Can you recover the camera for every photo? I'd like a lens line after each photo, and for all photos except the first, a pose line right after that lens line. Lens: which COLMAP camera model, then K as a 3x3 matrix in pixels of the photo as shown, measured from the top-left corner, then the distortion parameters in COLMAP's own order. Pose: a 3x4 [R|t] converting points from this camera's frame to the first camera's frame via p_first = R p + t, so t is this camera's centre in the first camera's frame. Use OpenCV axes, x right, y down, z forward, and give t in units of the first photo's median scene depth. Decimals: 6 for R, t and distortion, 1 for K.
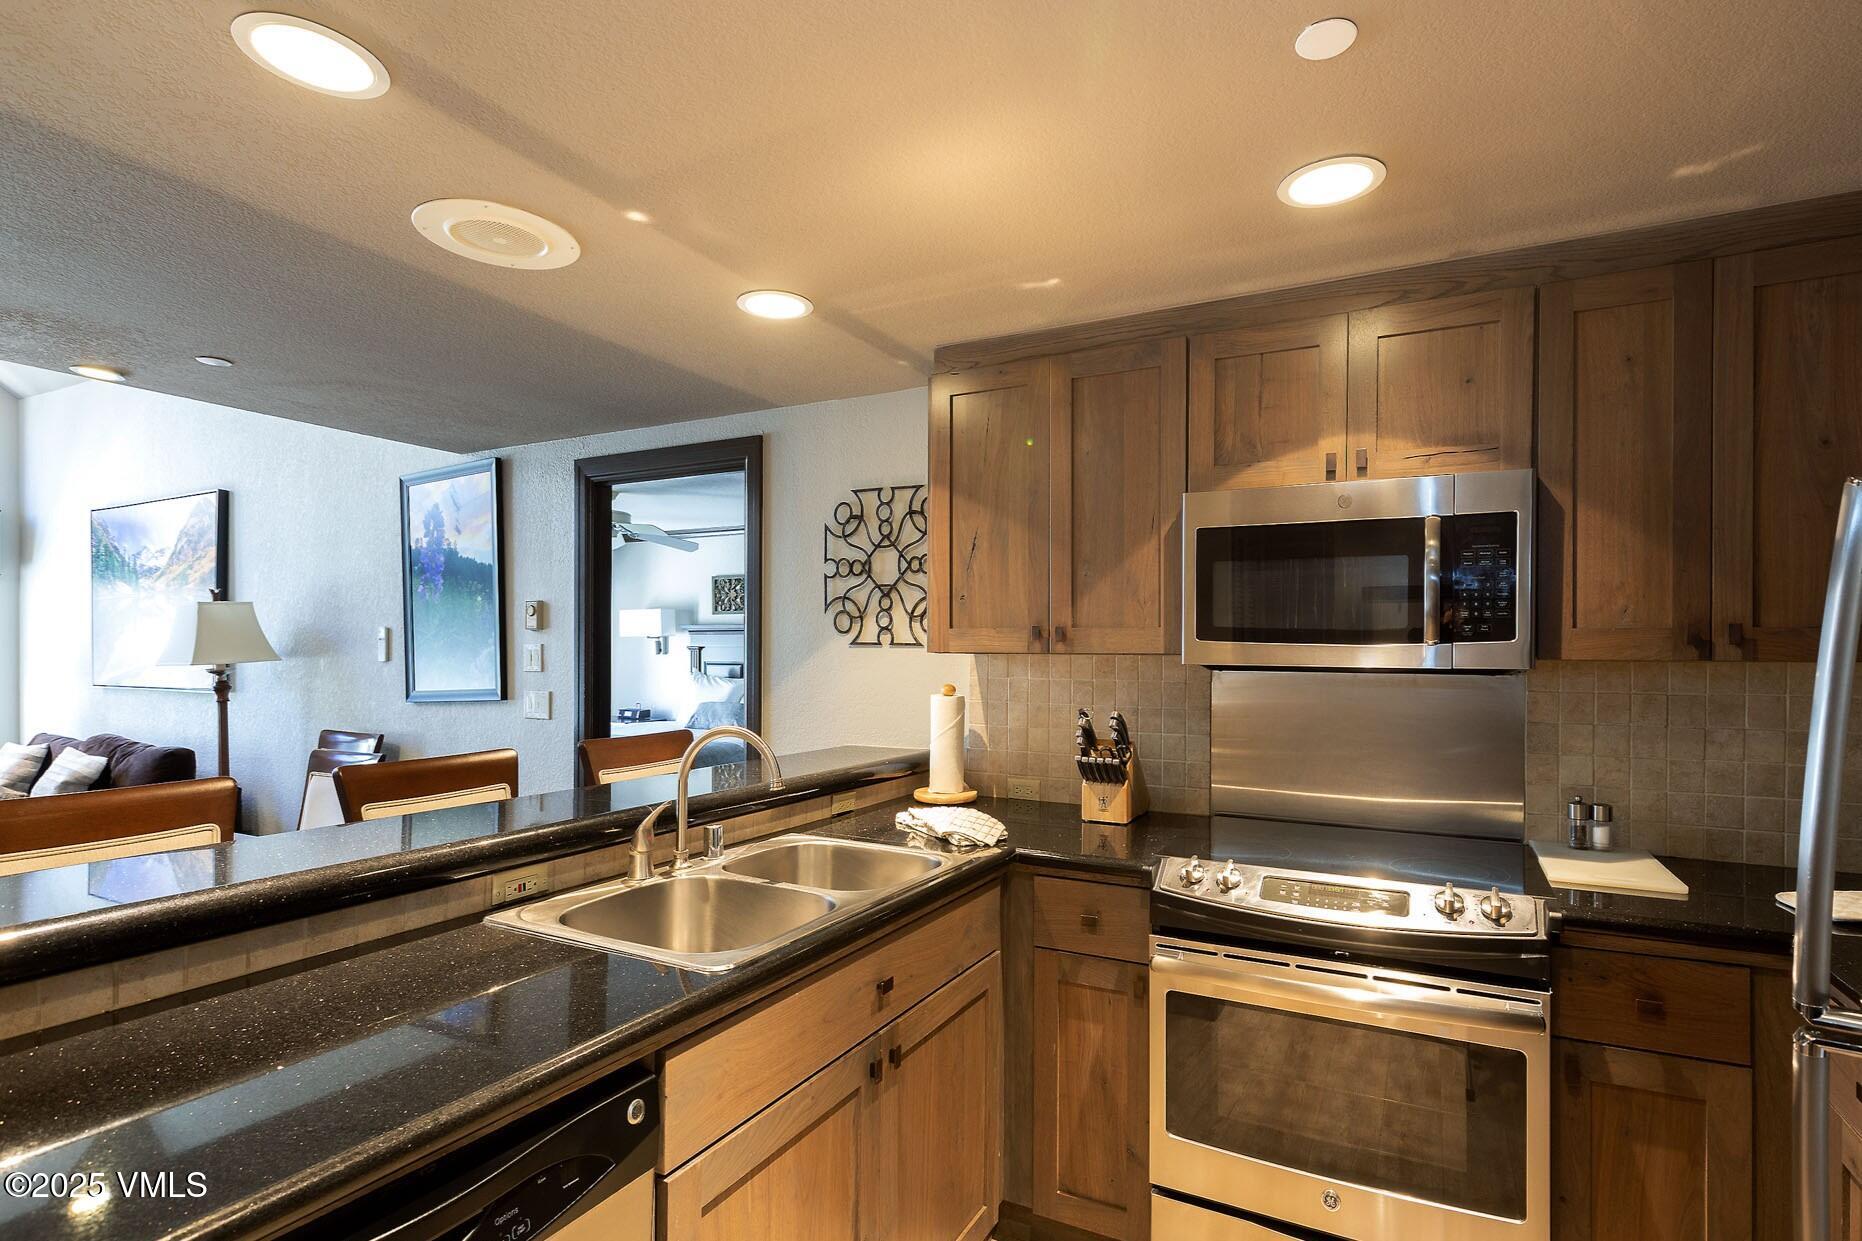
lens RADIAL K [[889.0, 0, 984.2], [0, 889.0, 654.4], [0, 0, 1]] dist [0.004739, -0.000794]
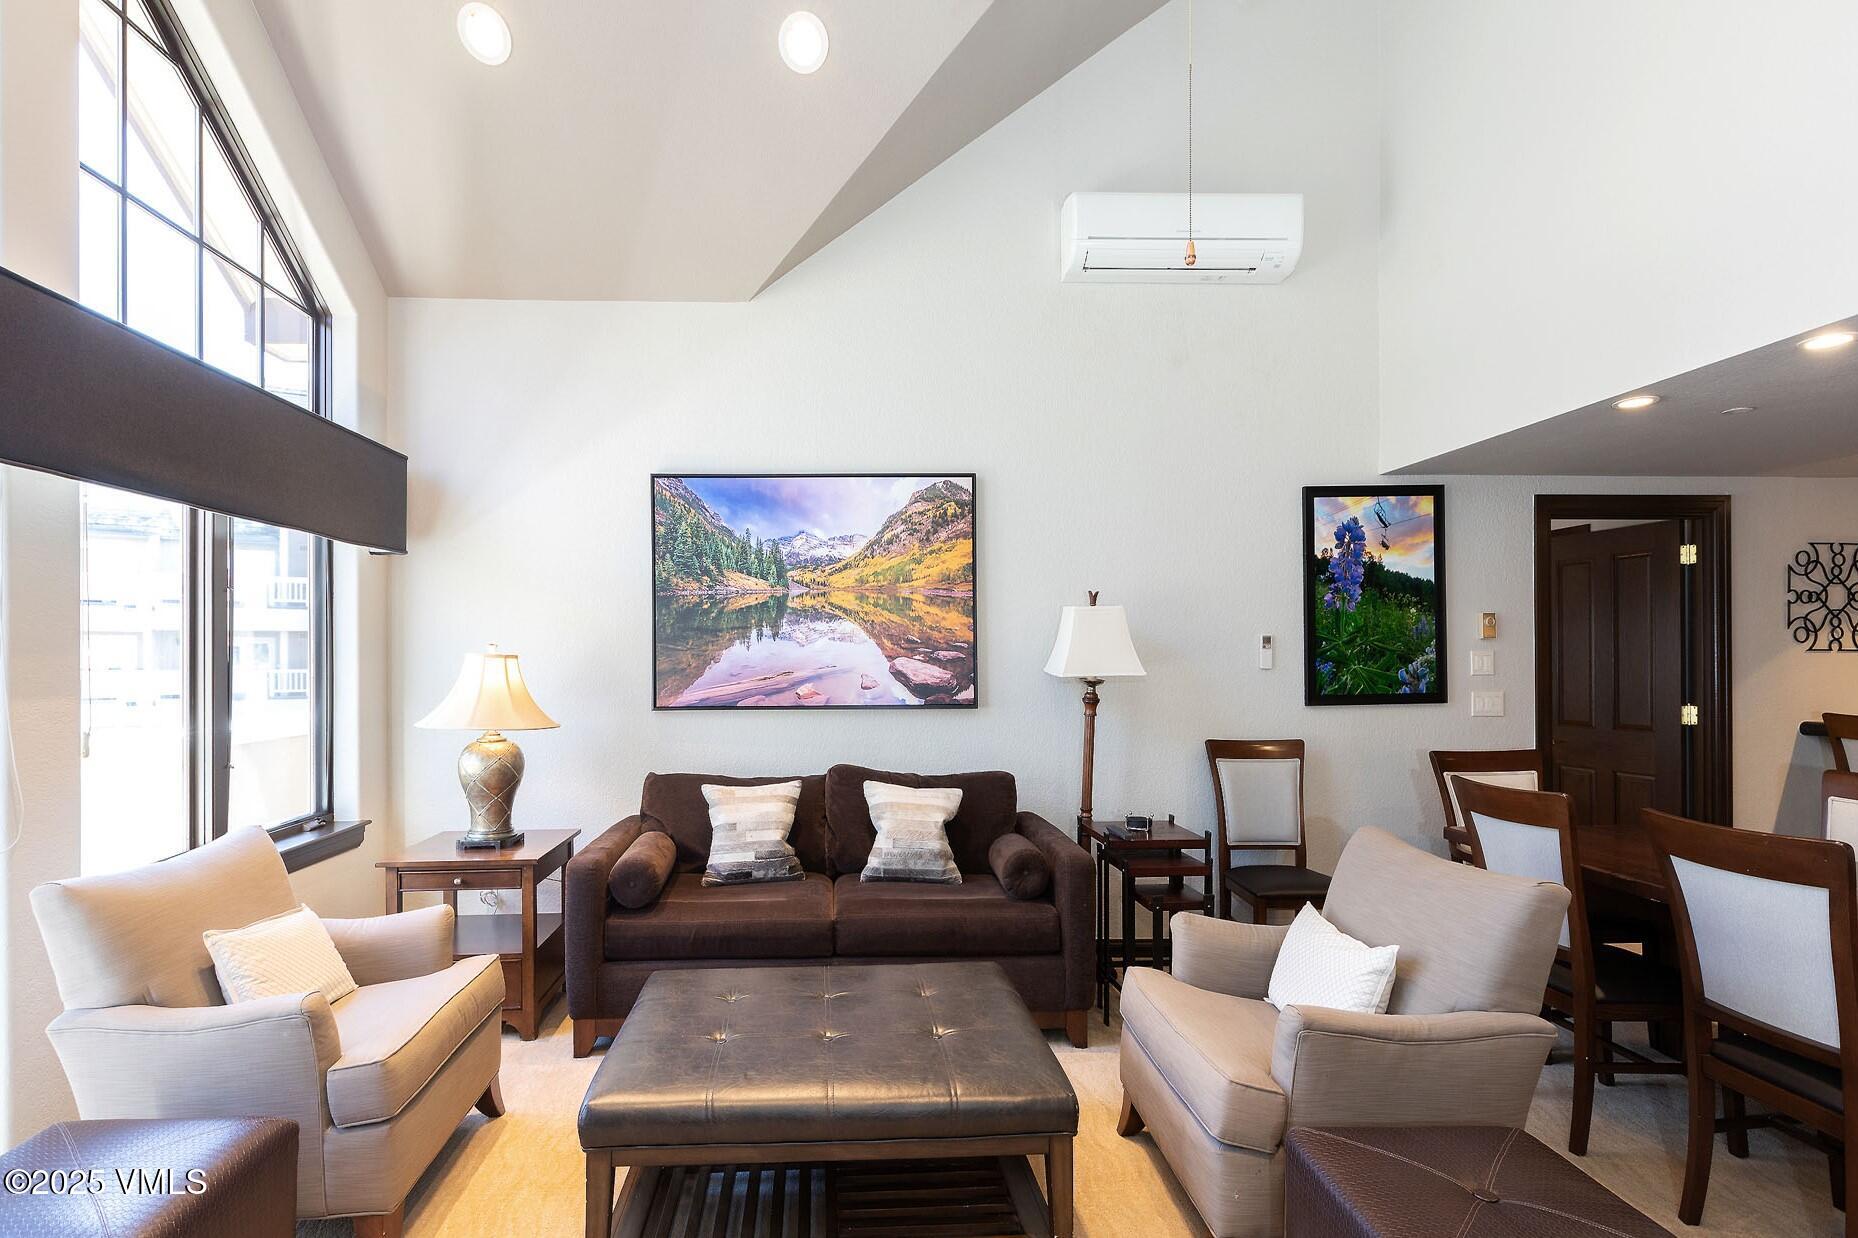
lens RADIAL K [[887.1, 0, 922.2], [0, 887.1, 650.3], [0, 0, 1]] dist [0.004739, -0.000794]
pose [[0.880689, -0.004811, 0.473670, -2.831462], [0.007069, 0.999971, -0.002987, -0.023599], [-0.473642, 0.005978, 0.880697, 0.567914]]
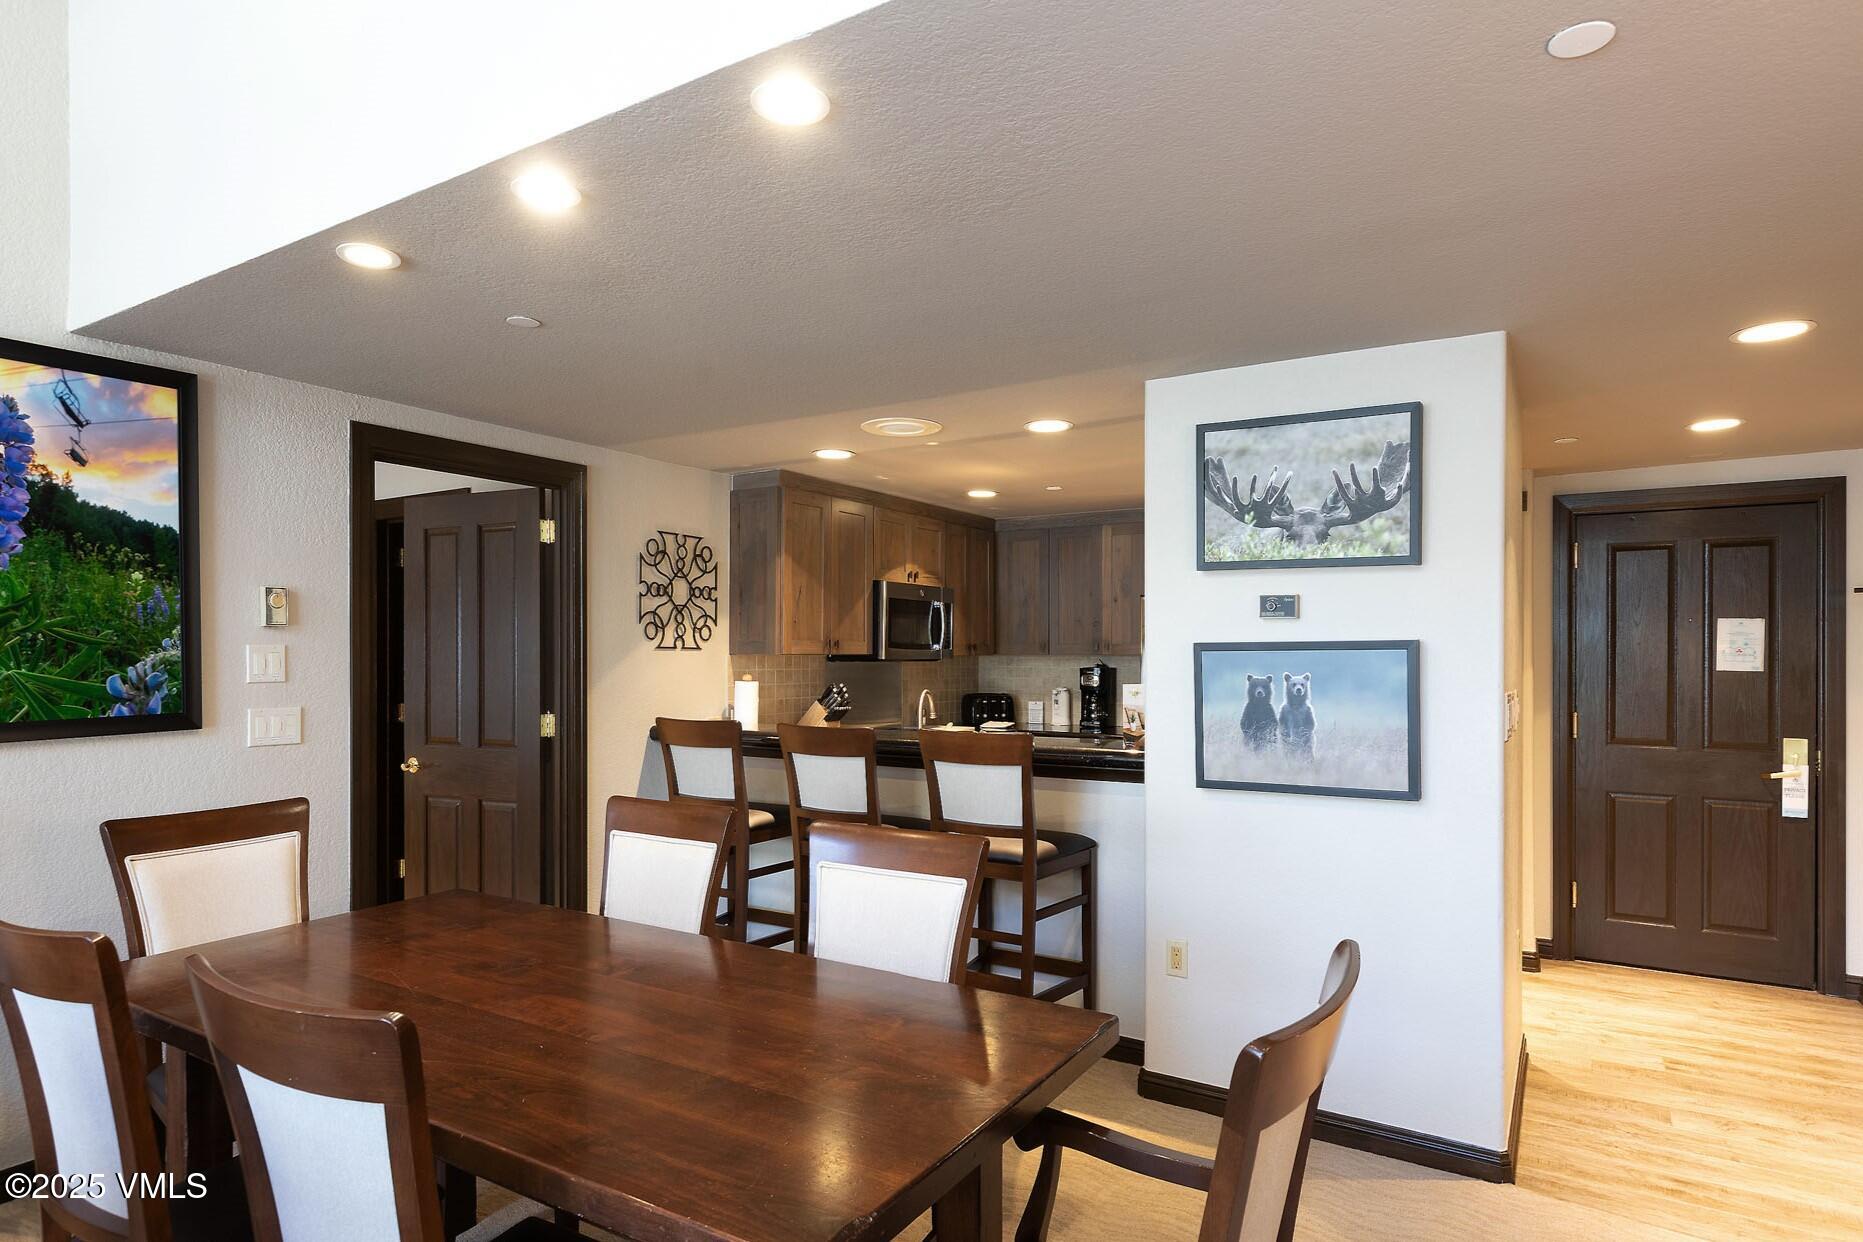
lens RADIAL K [[1031.0, 0, 957.1], [0, 1031.0, 654.1], [0, 0, 1]] dist [-0.006079, -0.000438]
pose [[0.071817, -0.004488, 0.997408, -2.224201], [0.002042, 0.999988, 0.004352, -0.011244], [-0.997416, 0.001724, 0.071825, 0.614952]]
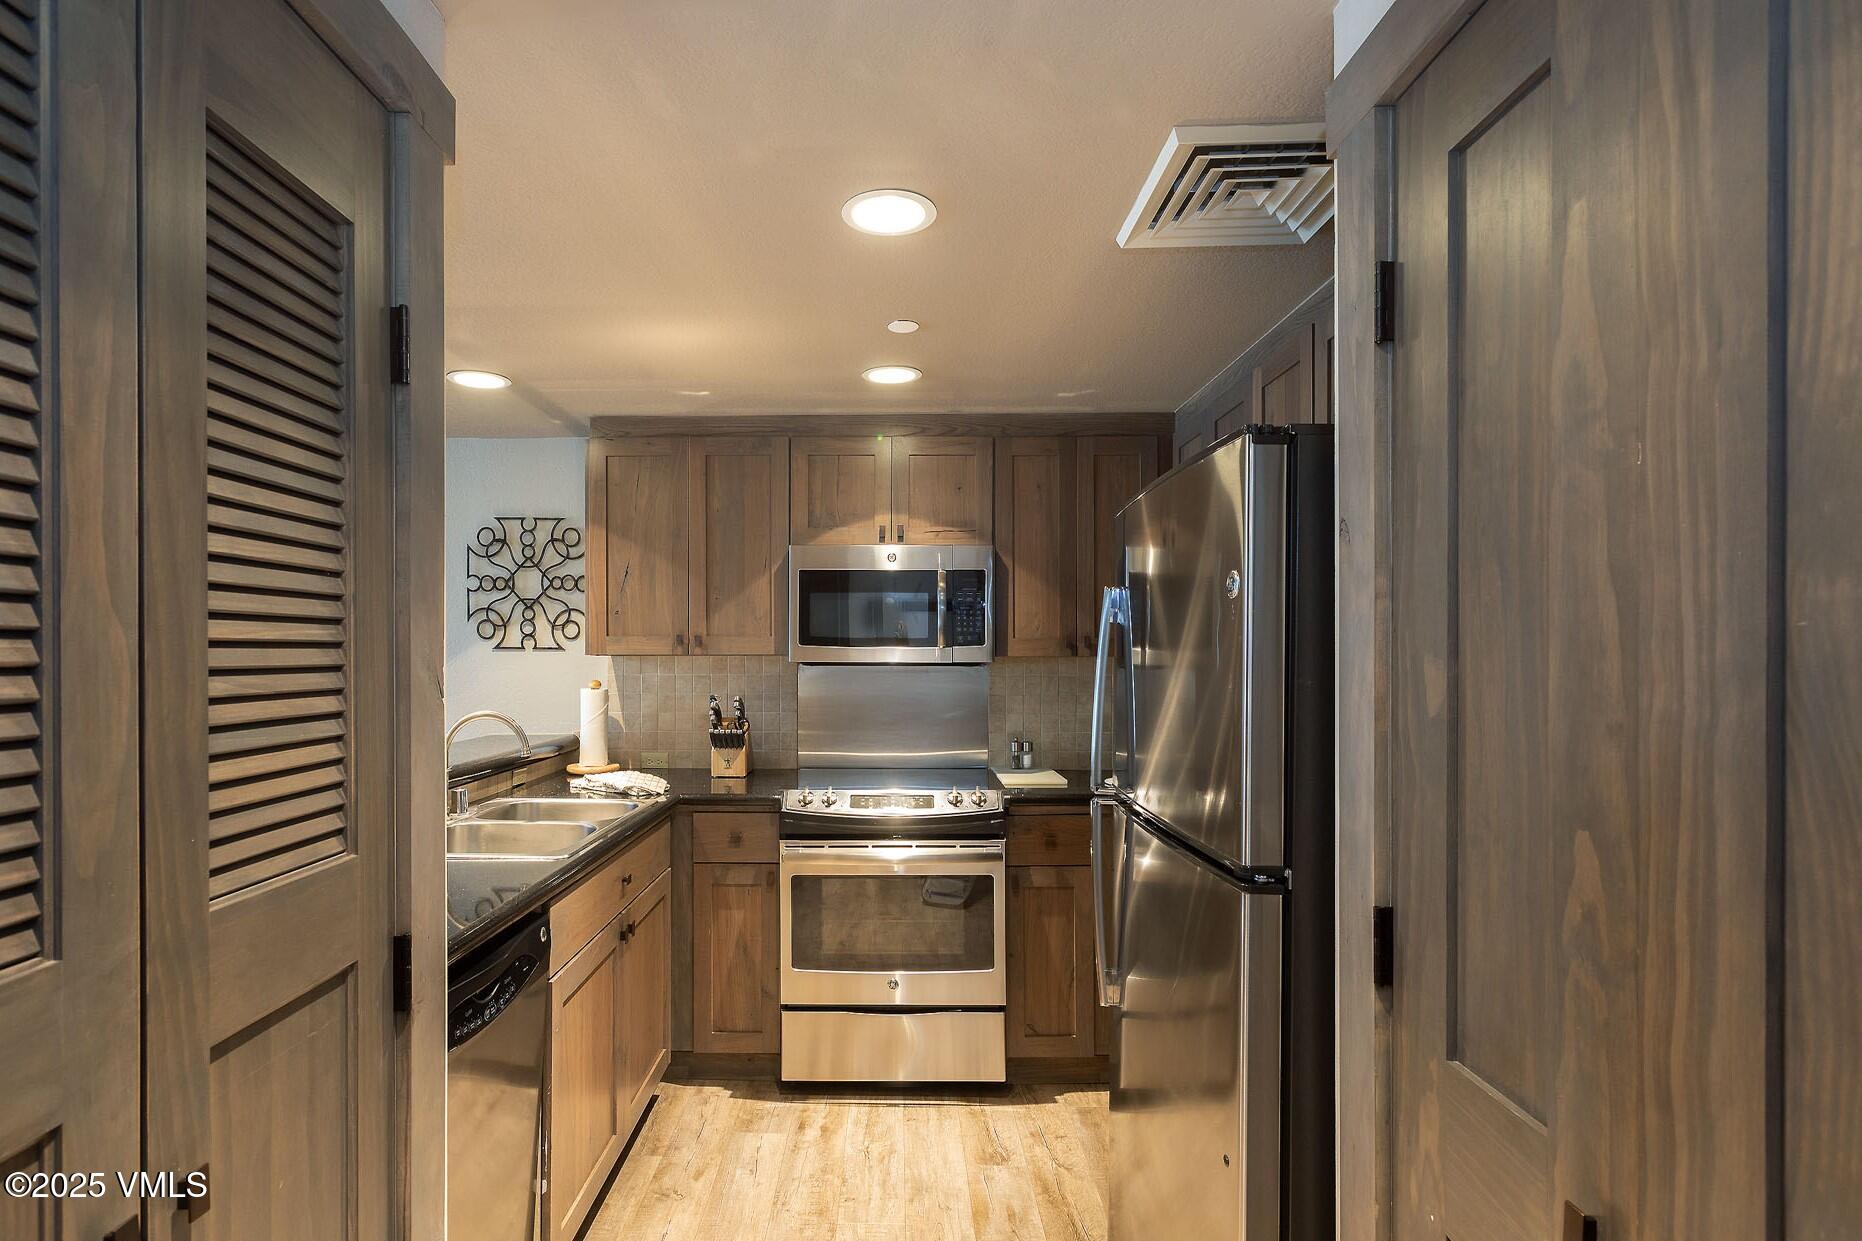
lens RADIAL K [[889.0, 0, 874.0], [0, 889.0, 658.5], [0, 0, 1]] dist [0.004739, -0.000794]
pose [[0.906057, -0.007863, 0.423082, -0.263379], [0.007305, 0.999969, 0.002940, 0.002445], [-0.423092, 0.000427, 0.906087, -0.376225]]
